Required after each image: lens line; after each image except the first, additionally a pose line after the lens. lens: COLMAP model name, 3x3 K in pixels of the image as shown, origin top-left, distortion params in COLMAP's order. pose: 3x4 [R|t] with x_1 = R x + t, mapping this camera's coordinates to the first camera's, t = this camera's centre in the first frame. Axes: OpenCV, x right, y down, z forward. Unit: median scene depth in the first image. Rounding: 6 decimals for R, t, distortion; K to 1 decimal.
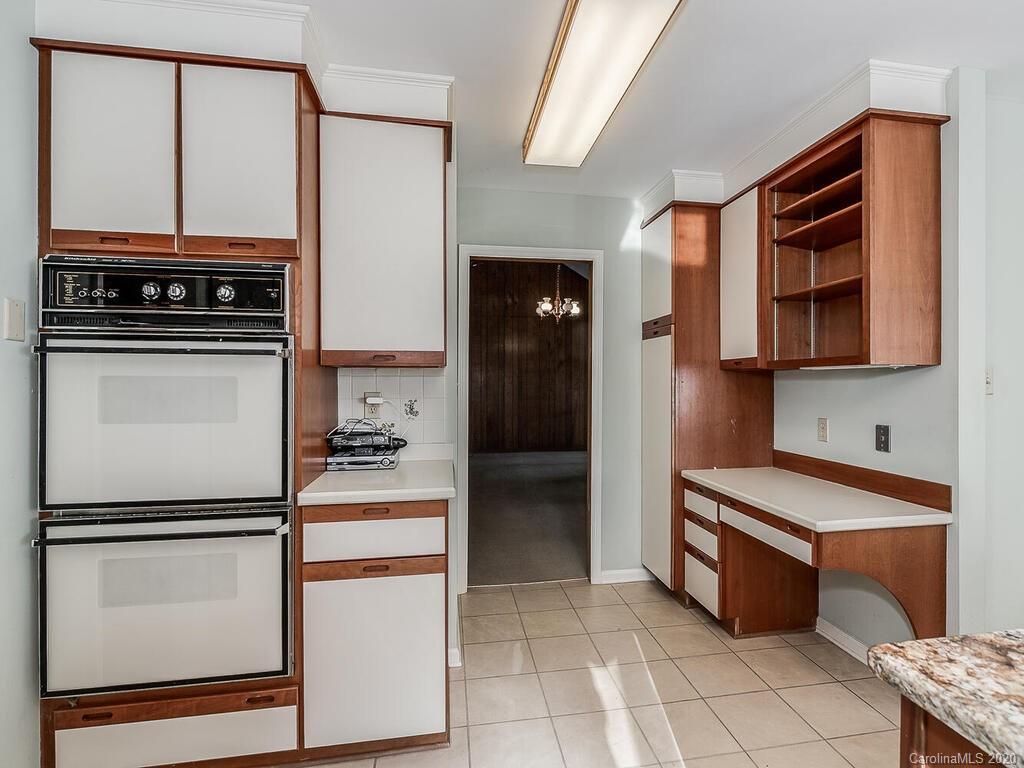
lens RADIAL K [[550.1, 0, 512.1], [0, 550.1, 387.8], [0, 0, 1]] dist [-0.001066, -0.001126]
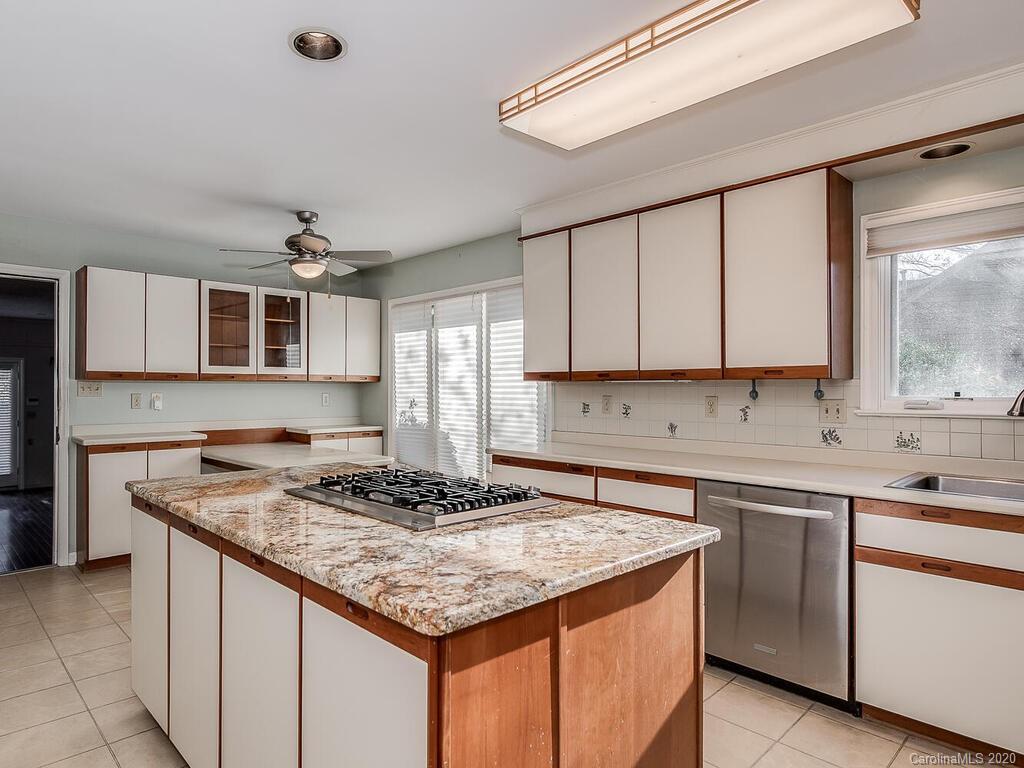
lens RADIAL K [[550.1, 0, 512.1], [0, 550.1, 387.8], [0, 0, 1]] dist [-0.001066, -0.001126]
pose [[-0.591256, 0.007838, 0.806445, -0.203843], [0.004866, 0.999969, -0.006151, -0.008625], [-0.806469, 0.000288, -0.591276, 0.778297]]
